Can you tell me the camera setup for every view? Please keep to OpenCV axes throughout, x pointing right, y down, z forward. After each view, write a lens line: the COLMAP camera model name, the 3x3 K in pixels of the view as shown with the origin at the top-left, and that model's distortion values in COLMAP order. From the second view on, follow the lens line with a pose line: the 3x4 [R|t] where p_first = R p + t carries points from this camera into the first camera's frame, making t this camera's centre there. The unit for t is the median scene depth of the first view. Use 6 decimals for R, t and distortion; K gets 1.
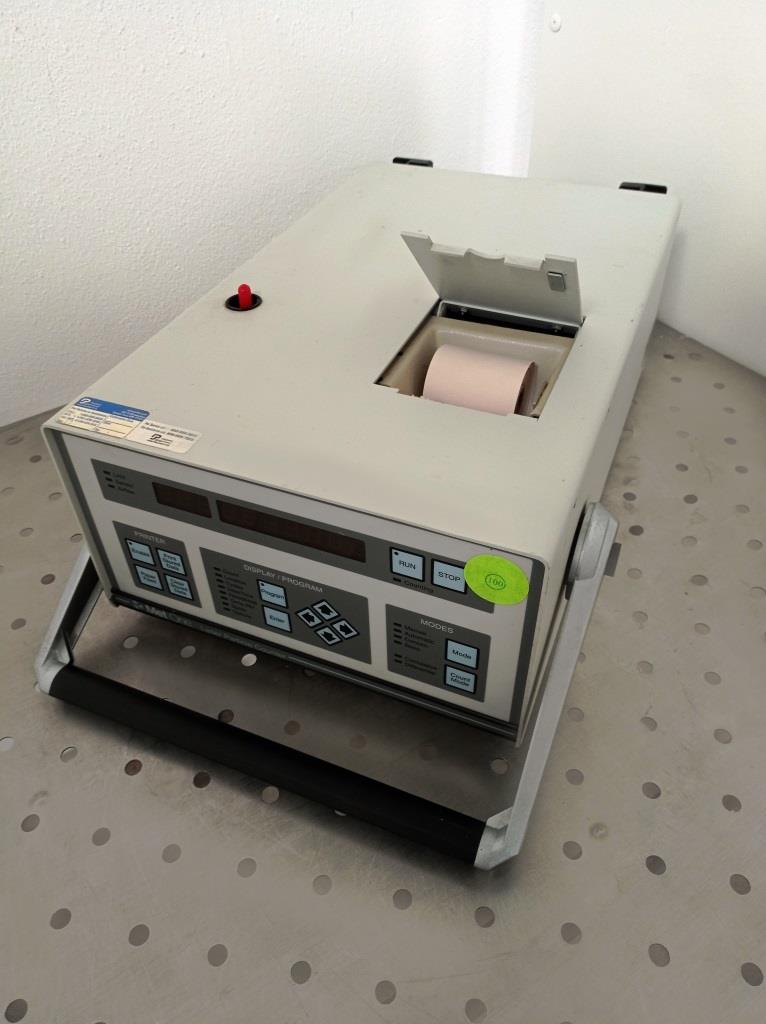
lens RADIAL K [[784.4, 0, 381.3], [0, 784.4, 518.4], [0, 0, 1]] dist [-0.008178, -0.023969]
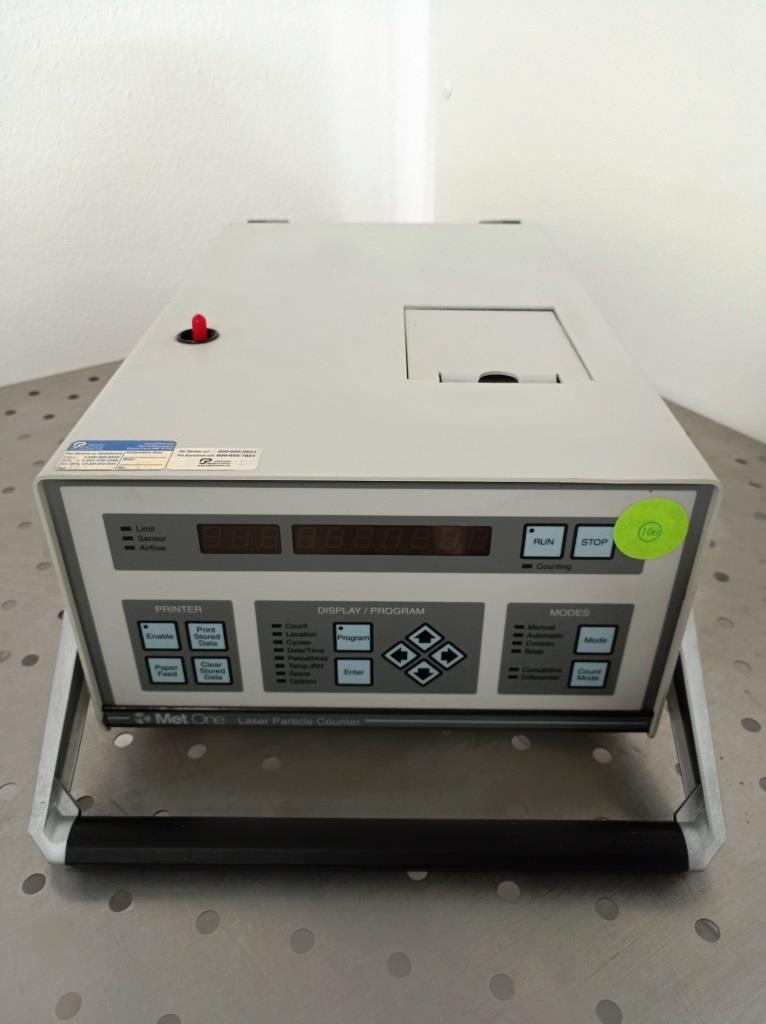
lens RADIAL K [[784.4, 0, 381.6], [0, 784.4, 507.4], [0, 0, 1]] dist [-0.008178, -0.023969]
pose [[0.922495, -0.180728, 0.341087, -0.372847], [0.239665, 0.960842, -0.139080, 0.087871], [-0.302595, 0.210048, 0.929686, 0.200134]]
